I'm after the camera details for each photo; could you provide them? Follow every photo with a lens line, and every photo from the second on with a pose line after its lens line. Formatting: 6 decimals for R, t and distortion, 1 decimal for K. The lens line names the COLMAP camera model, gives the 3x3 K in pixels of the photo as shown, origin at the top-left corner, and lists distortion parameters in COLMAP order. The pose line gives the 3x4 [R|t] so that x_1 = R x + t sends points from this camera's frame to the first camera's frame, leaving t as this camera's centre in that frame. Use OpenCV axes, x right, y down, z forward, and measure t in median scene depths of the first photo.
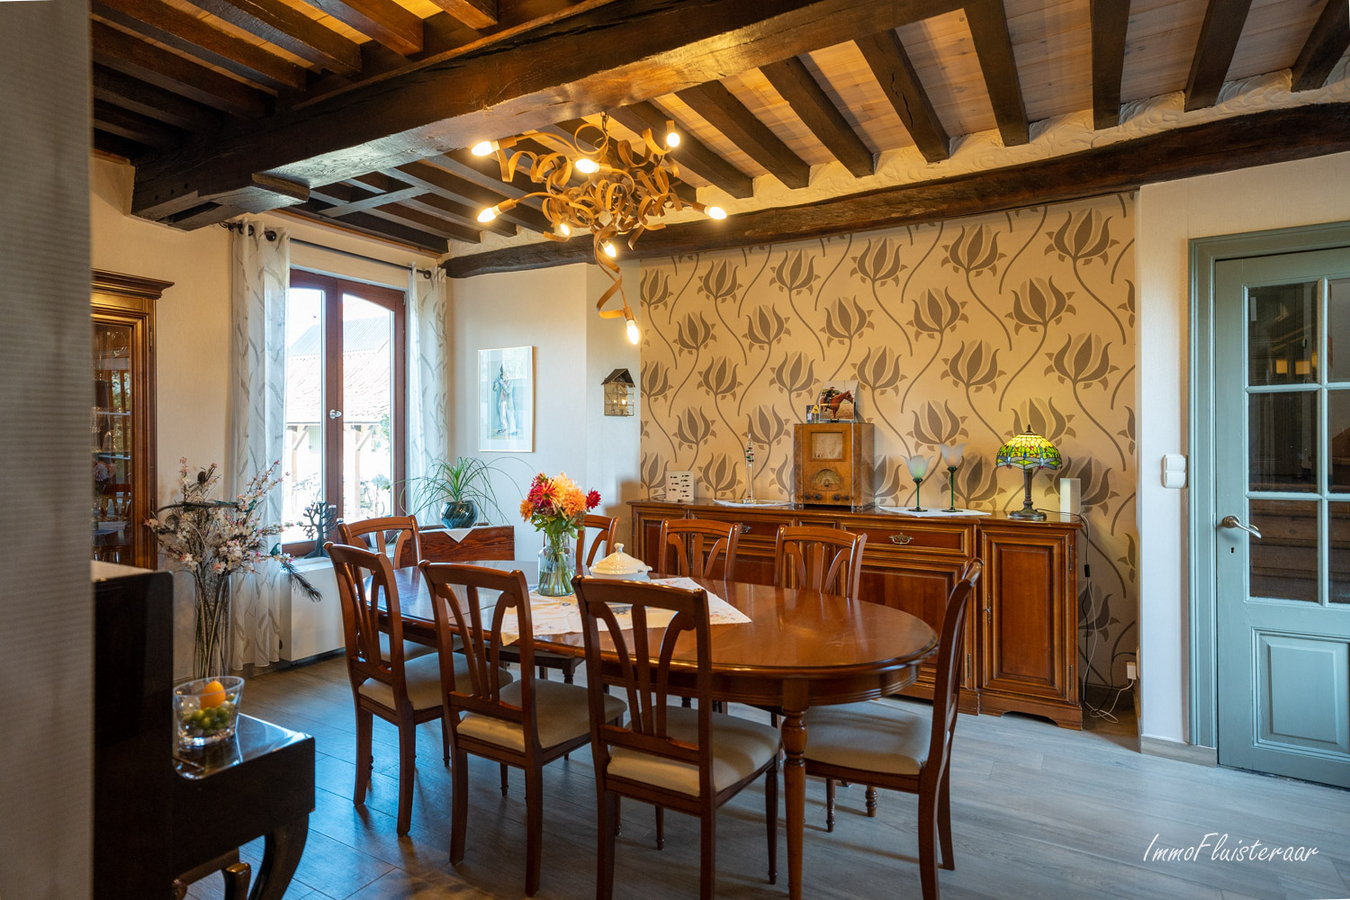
lens RADIAL K [[726.2, 0, 671.5], [0, 726.2, 446.0], [0, 0, 1]] dist [-0.008255, -0.000211]
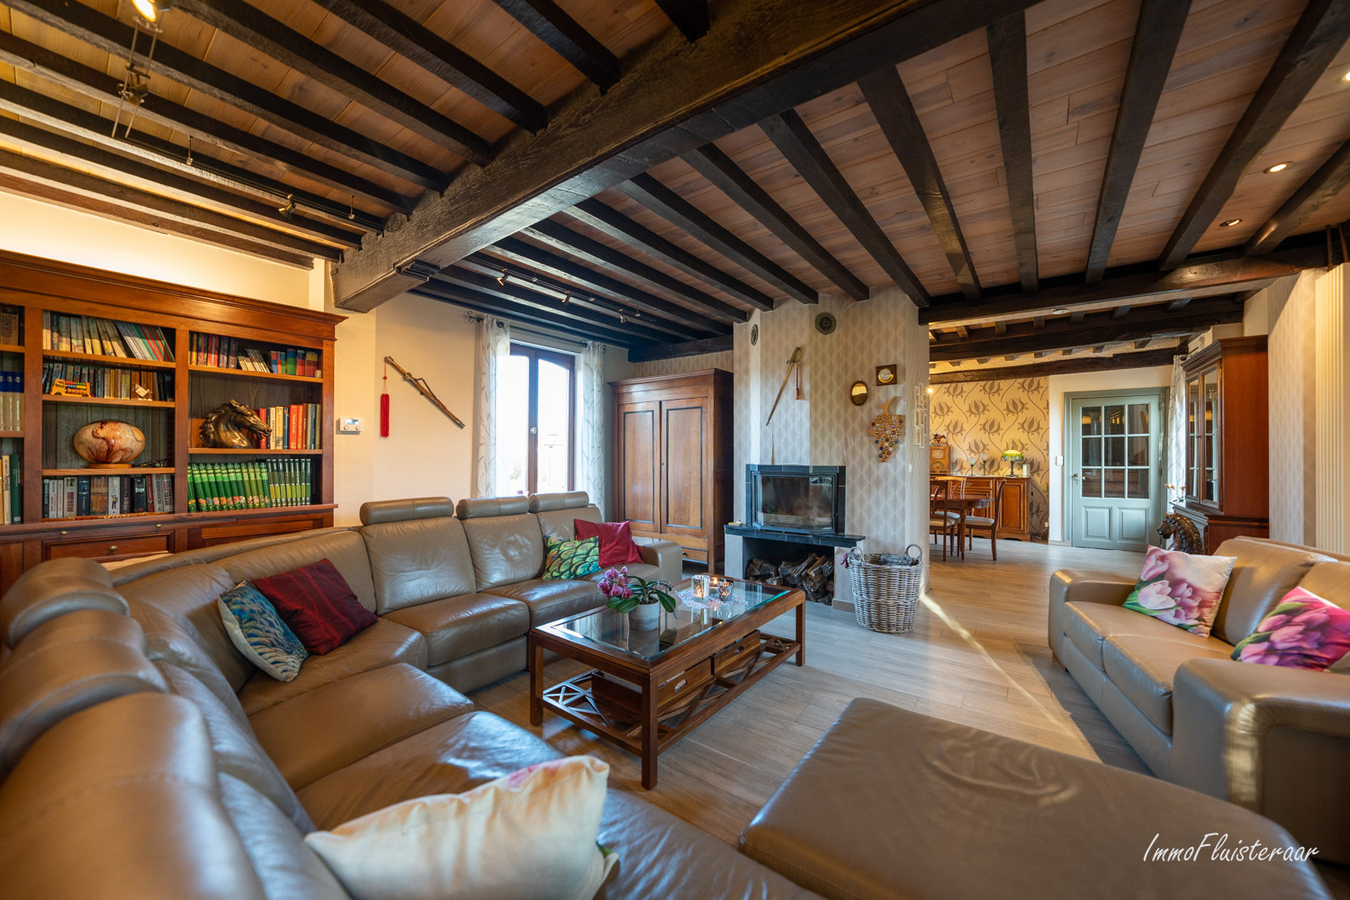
lens RADIAL K [[481.0, 0, 701.8], [0, 481.0, 453.9], [0, 0, 1]] dist [-0.002956, 0.000134]
pose [[0.995404, 0.004946, -0.095632, -0.611945], [-0.005627, 0.999961, -0.006850, 0.020816], [0.095595, 0.007357, 0.995393, -1.135774]]
